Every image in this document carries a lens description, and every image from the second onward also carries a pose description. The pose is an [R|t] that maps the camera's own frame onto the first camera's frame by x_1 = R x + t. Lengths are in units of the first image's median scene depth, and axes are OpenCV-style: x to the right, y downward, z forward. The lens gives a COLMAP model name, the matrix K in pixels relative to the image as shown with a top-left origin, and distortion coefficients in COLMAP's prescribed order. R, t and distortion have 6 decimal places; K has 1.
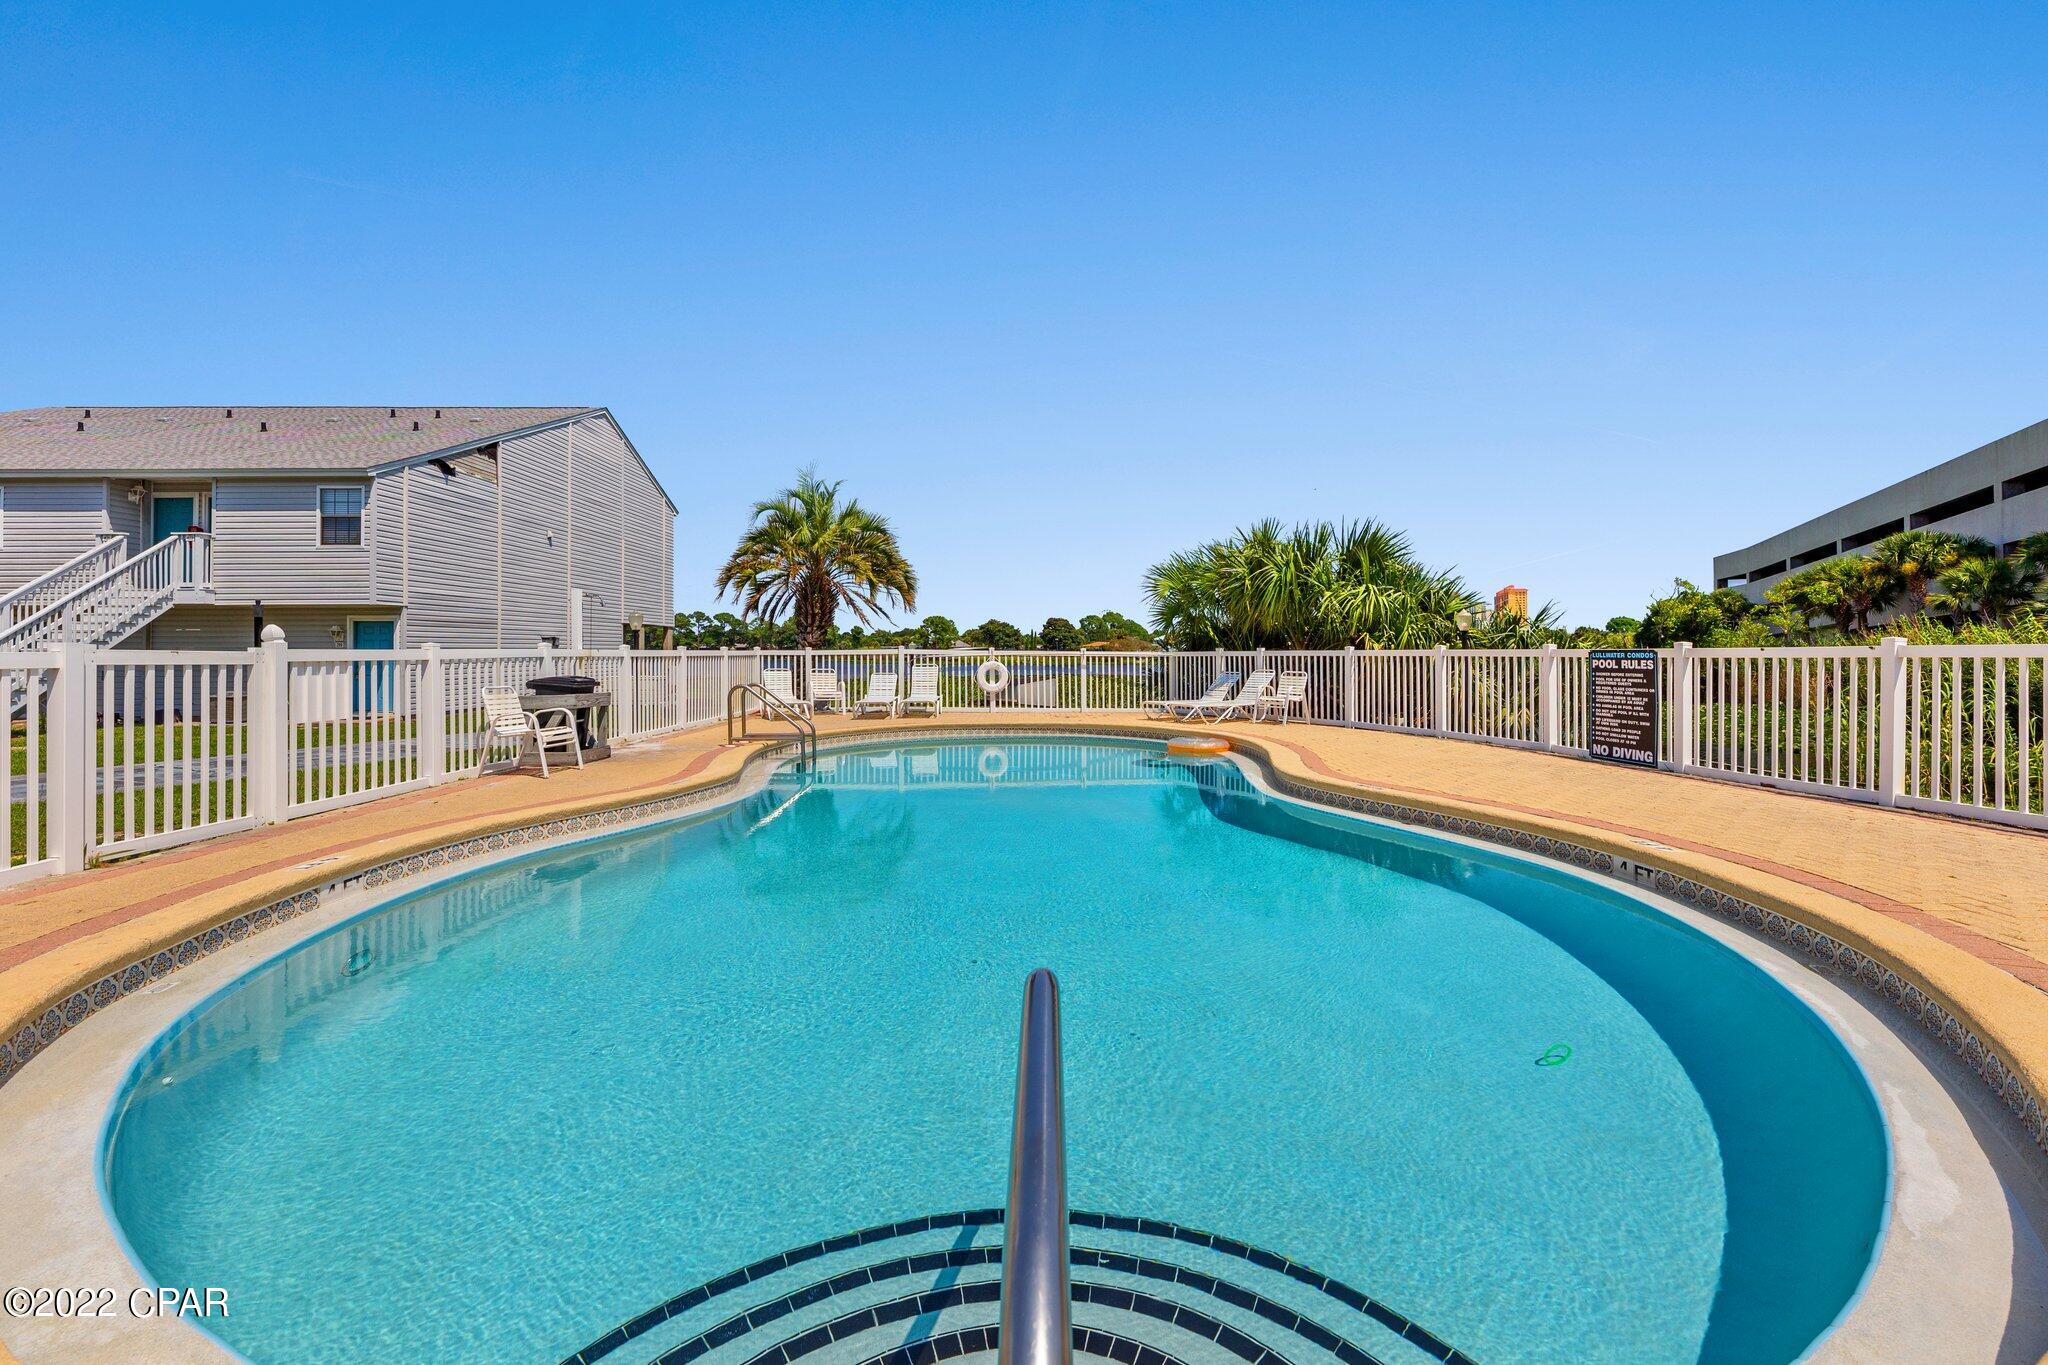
lens RADIAL K [[823.7, 0, 1019.5], [0, 823.7, 686.9], [0, 0, 1]] dist [-0.000146, -0.000514]
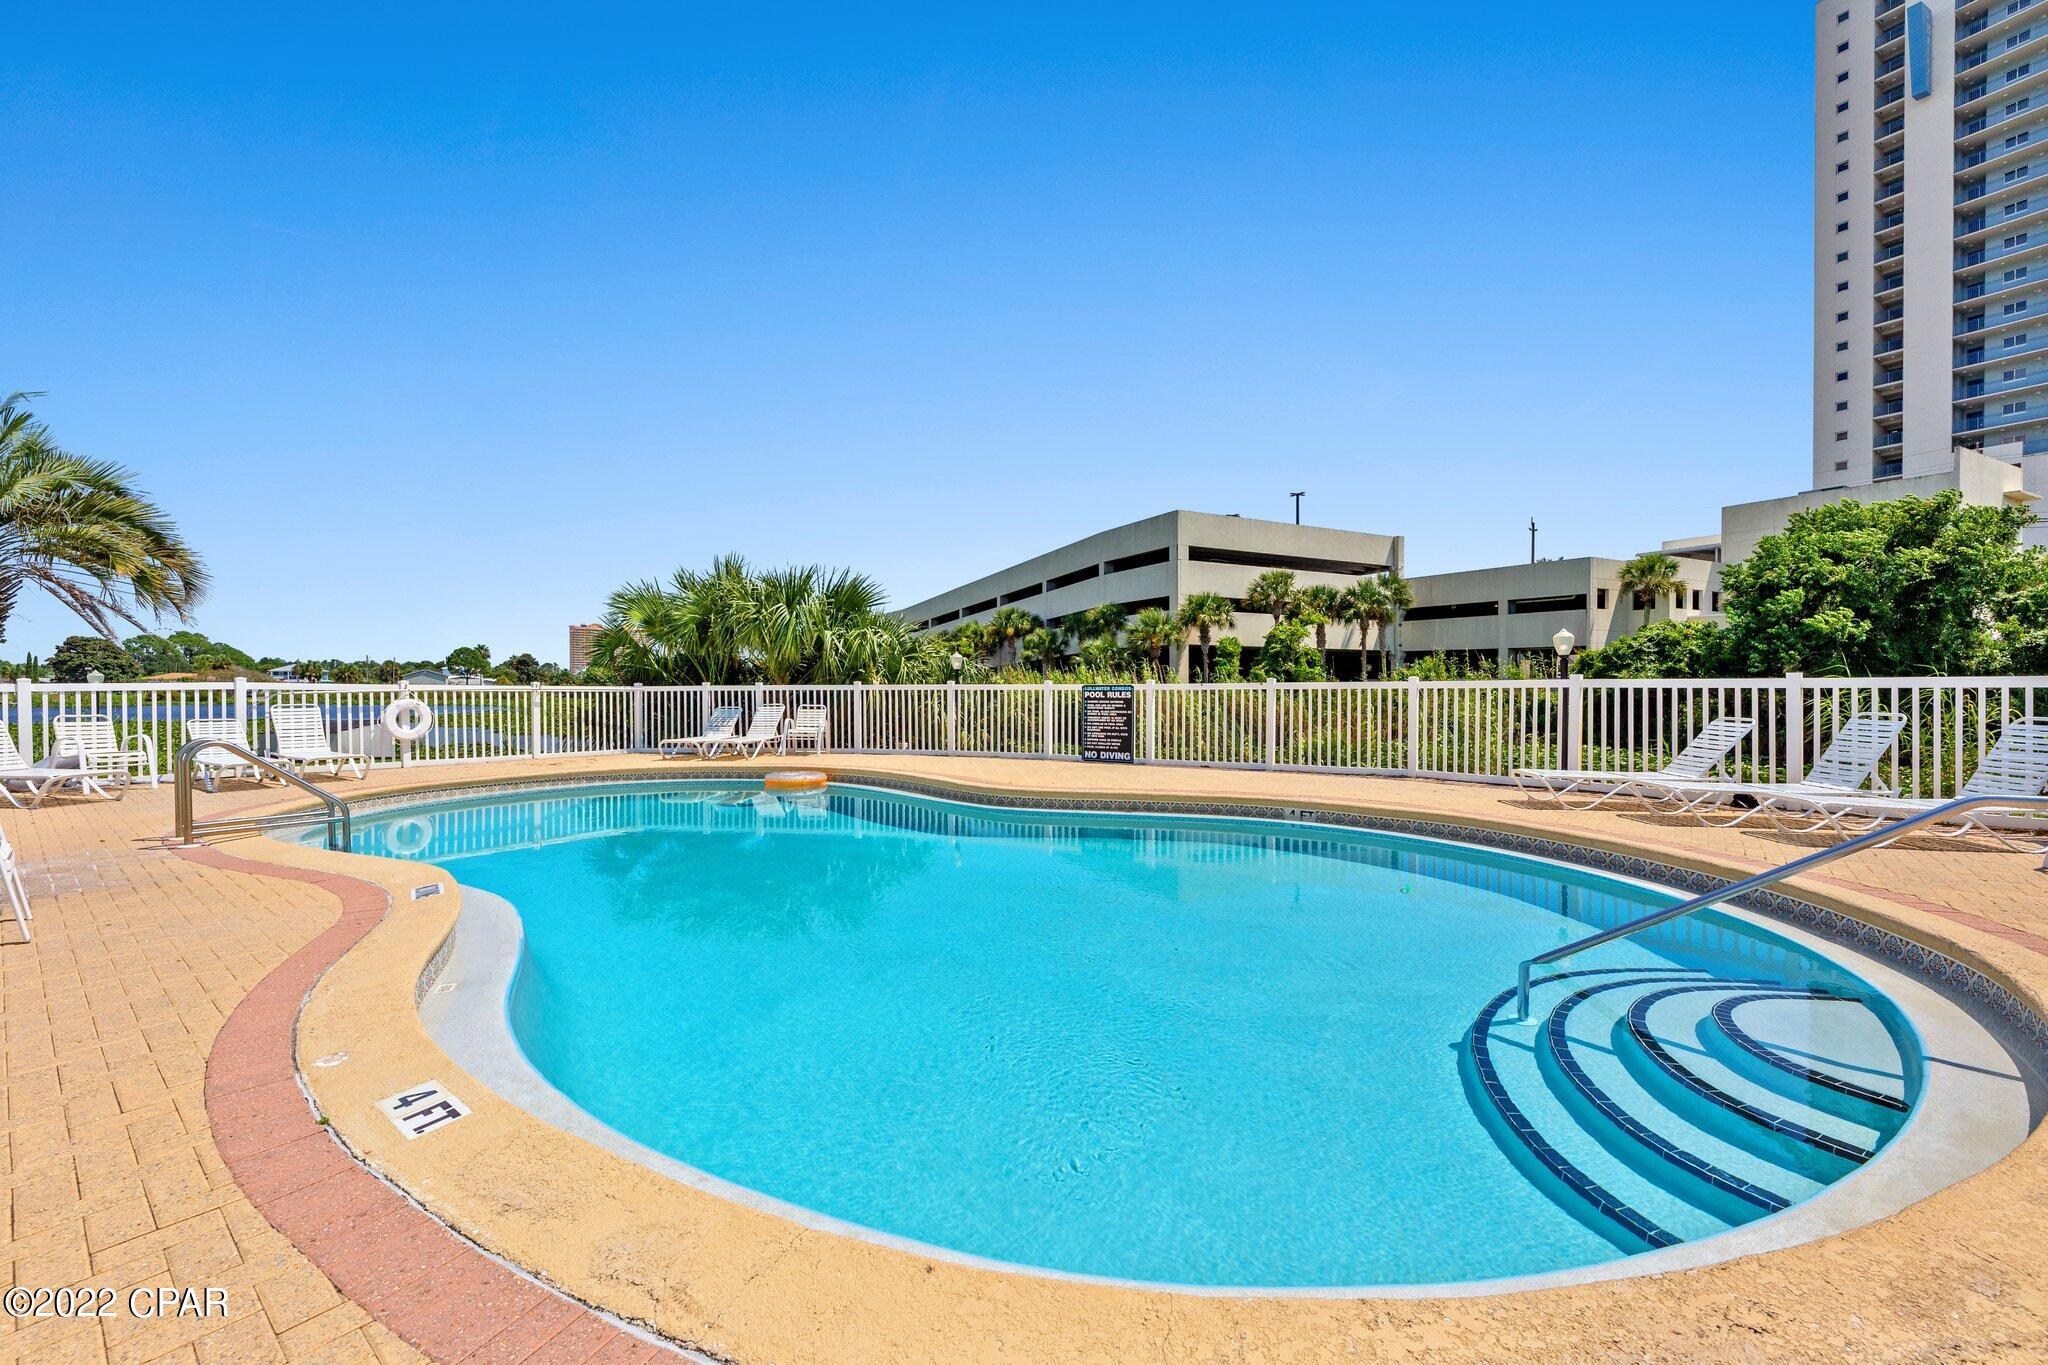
lens RADIAL K [[823.7, 0, 1019.5], [0, 823.7, 686.9], [0, 0, 1]] dist [-0.000146, -0.000514]
pose [[0.641833, 0.000424, 0.766845, -0.310791], [0.032497, 0.999086, -0.027752, -0.003551], [-0.766156, 0.042733, 0.641233, 0.115204]]
